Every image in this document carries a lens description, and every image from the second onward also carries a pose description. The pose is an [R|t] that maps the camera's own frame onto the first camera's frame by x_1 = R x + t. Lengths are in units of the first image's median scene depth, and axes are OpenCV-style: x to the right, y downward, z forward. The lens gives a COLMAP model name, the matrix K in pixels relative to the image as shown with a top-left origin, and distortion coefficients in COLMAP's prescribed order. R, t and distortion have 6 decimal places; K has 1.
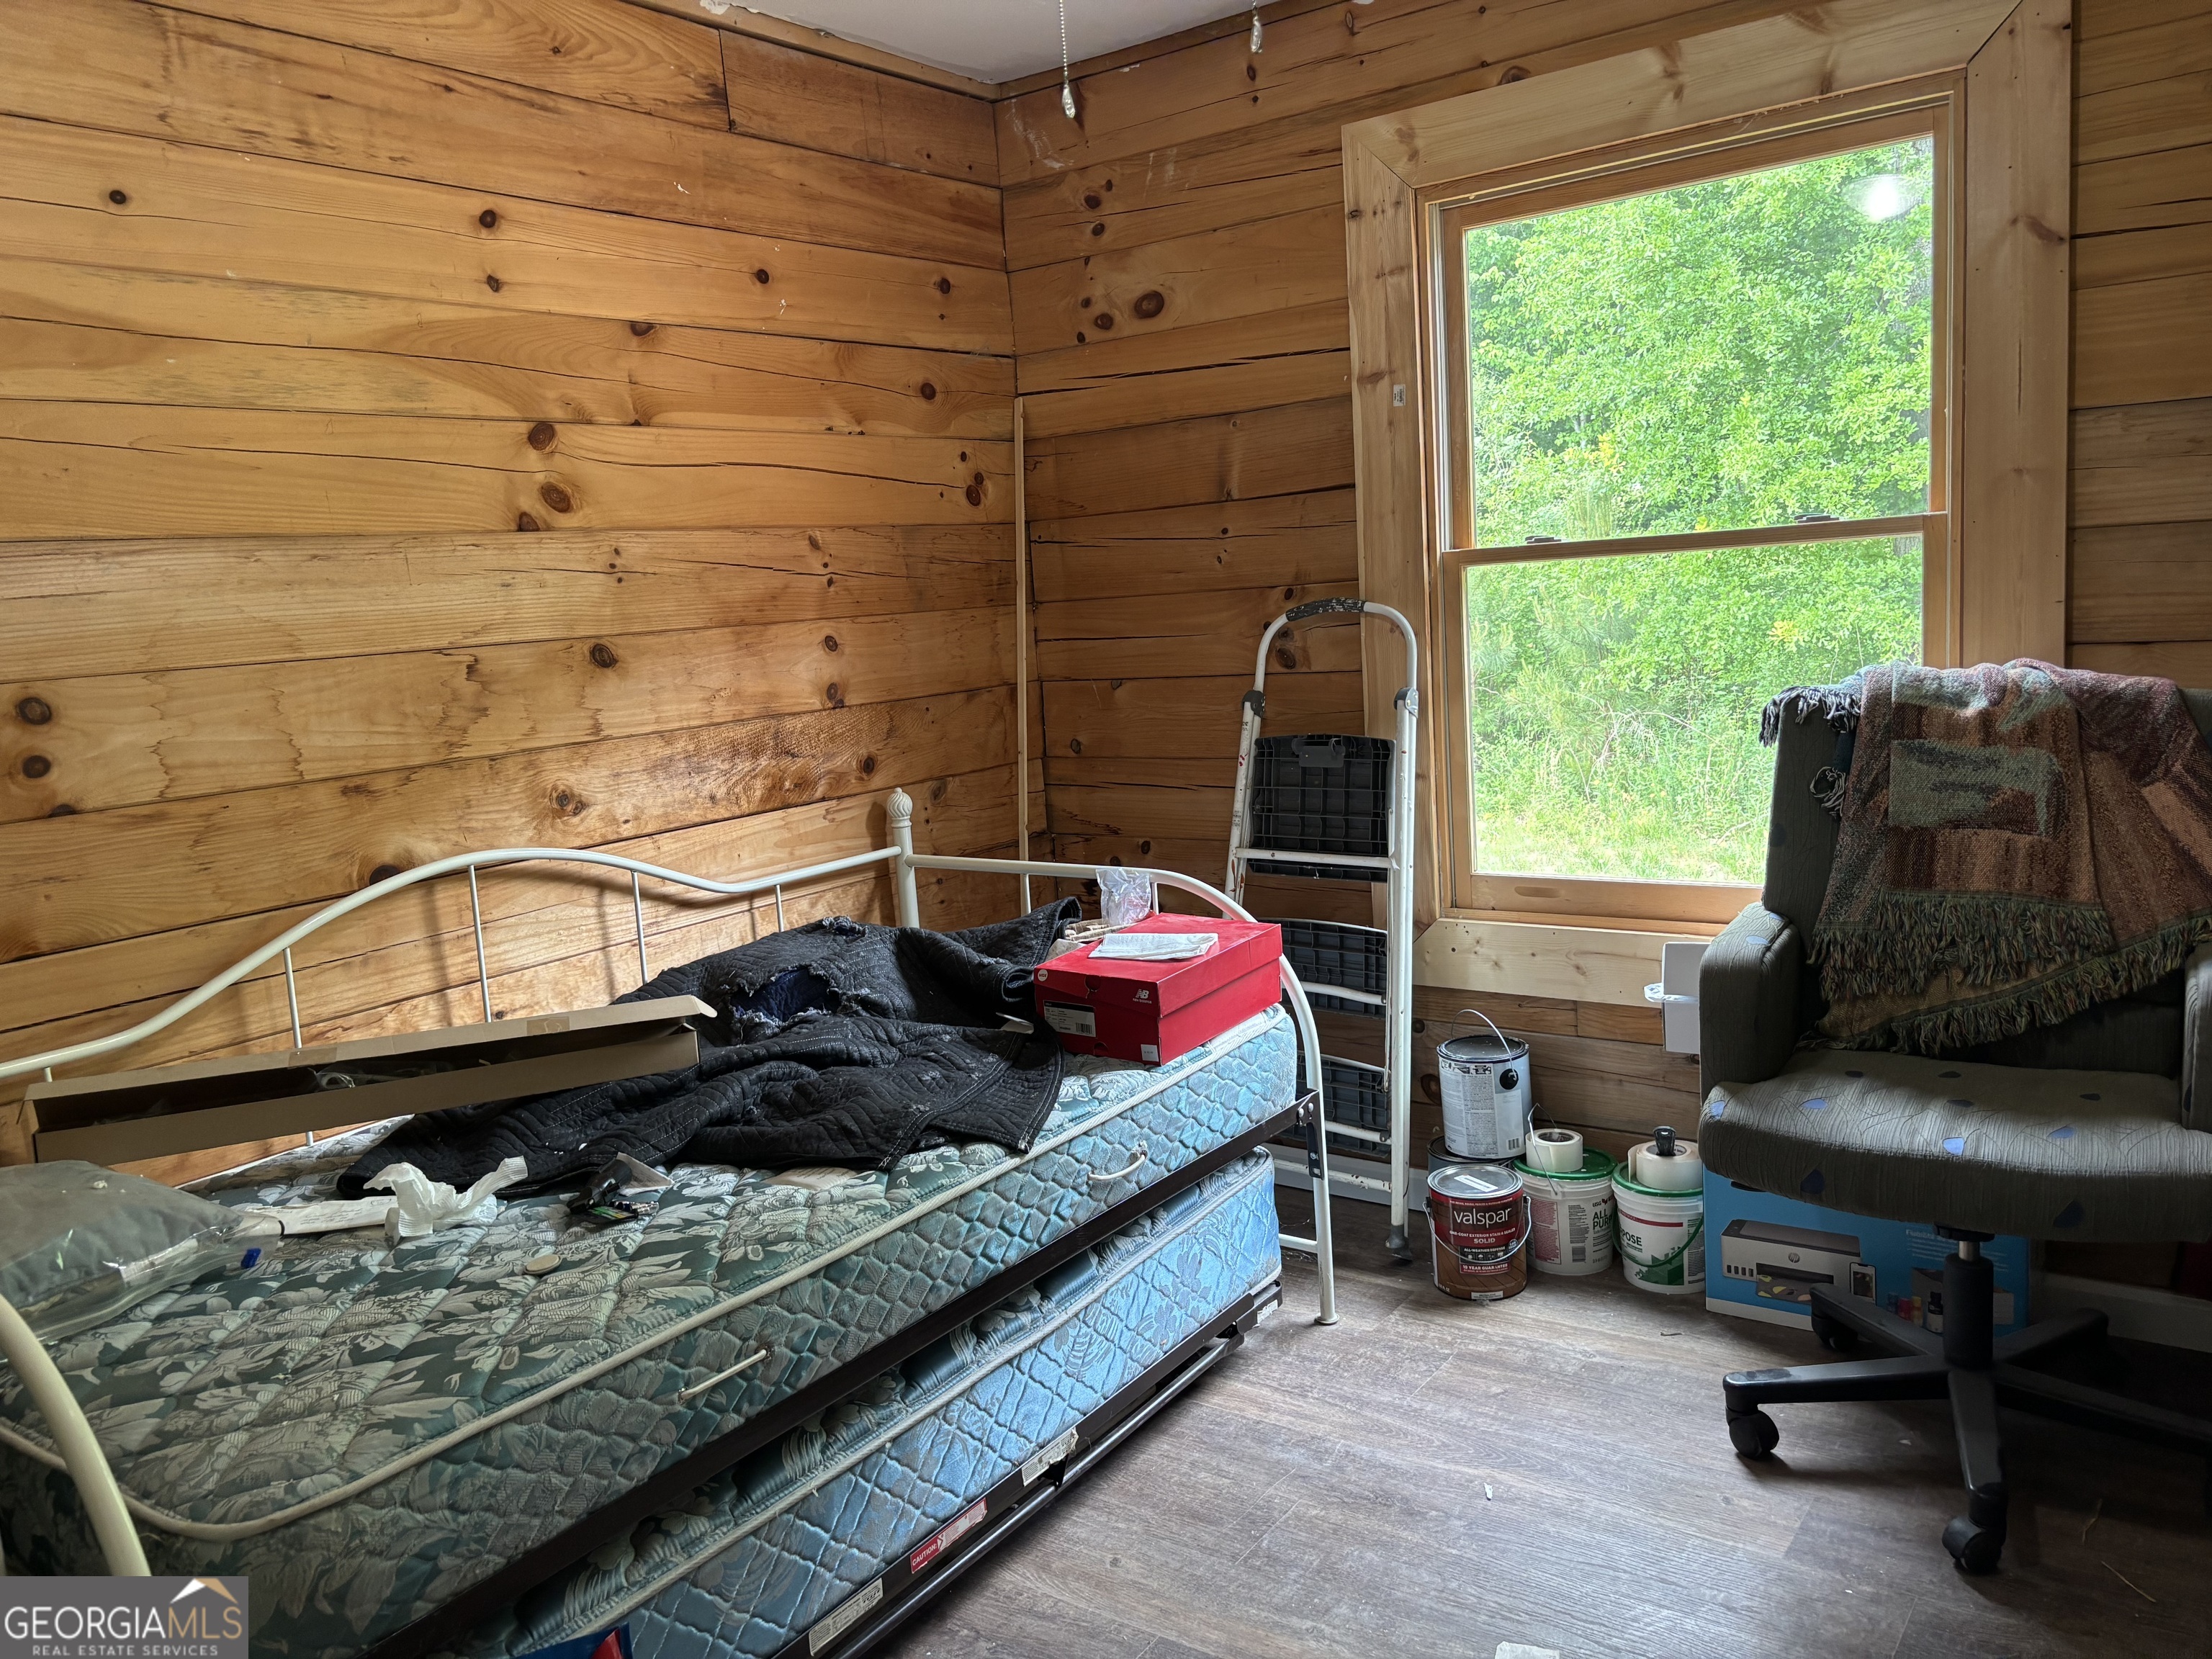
lens RADIAL K [[1668.0, 0, 1101.3], [0, 1668.0, 835.7], [0, 0, 1]] dist [0.046944, -0.052544]
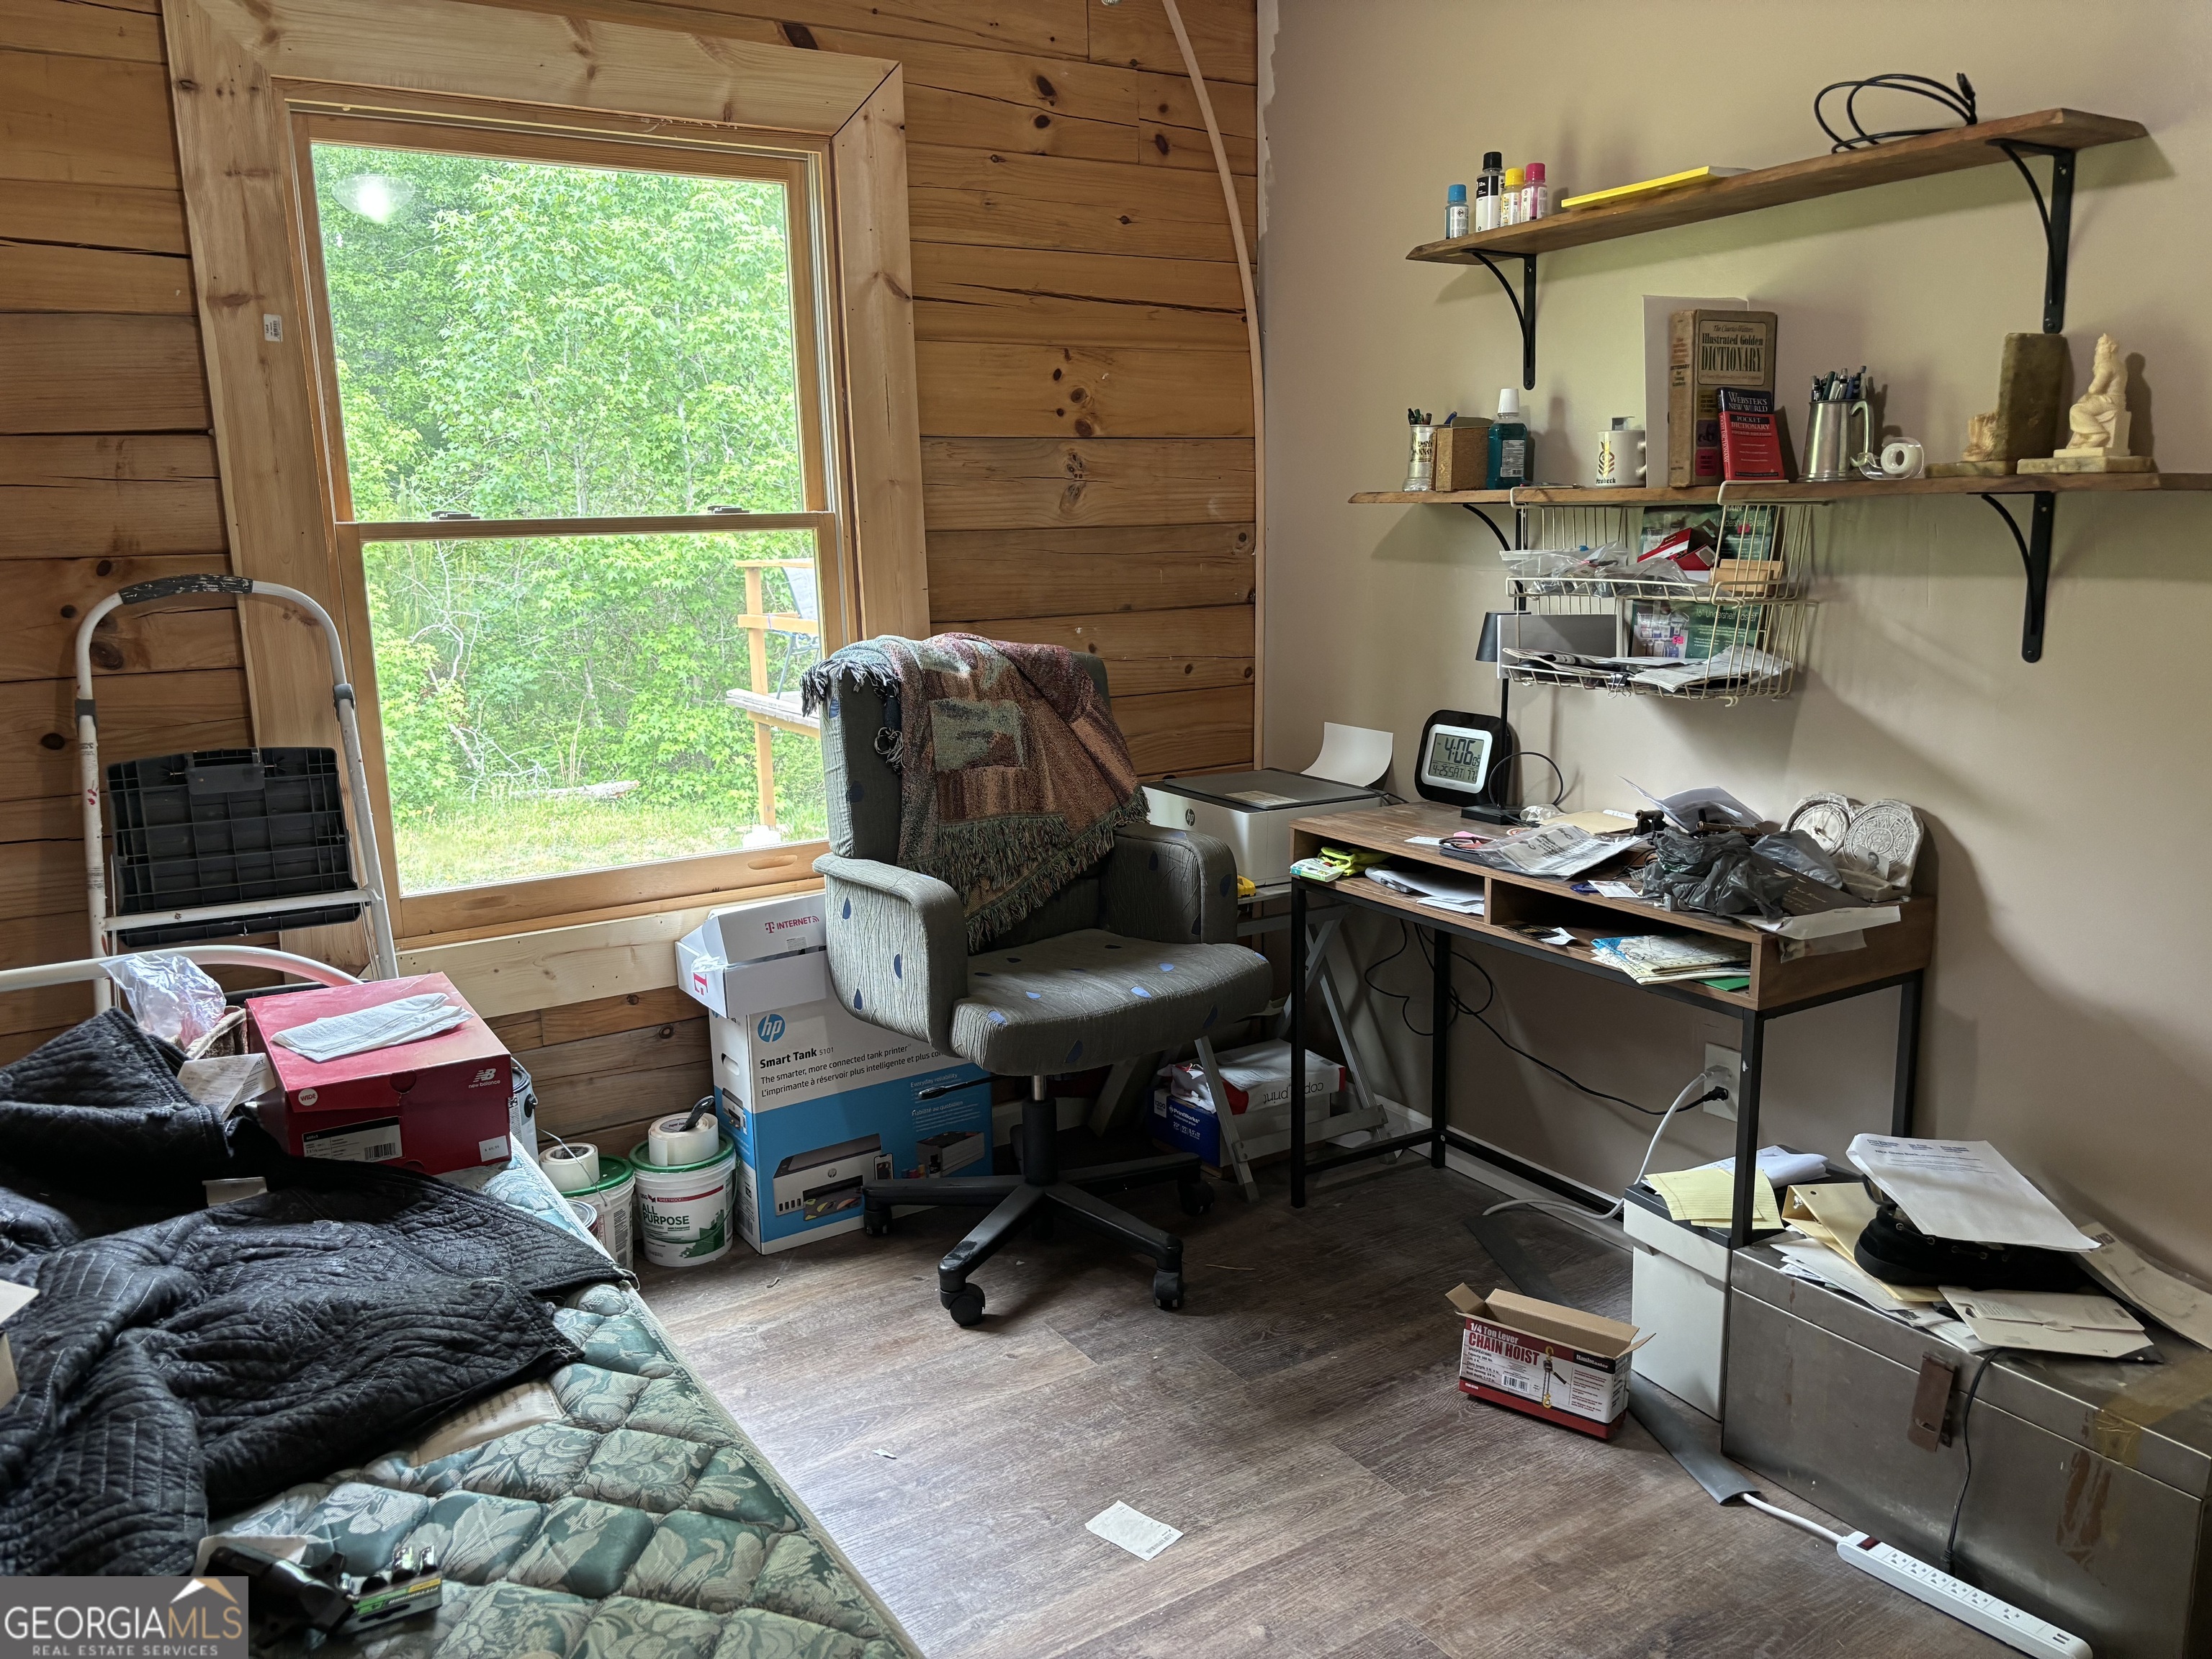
lens RADIAL K [[1668.0, 0, 1109.2], [0, 1668.0, 820.5], [0, 0, 1]] dist [0.046944, -0.052544]
pose [[0.369028, -0.115752, 0.922182, -0.558059], [0.132240, 0.988659, 0.071178, -0.037901], [-0.919963, 0.095682, 0.380150, 0.416362]]
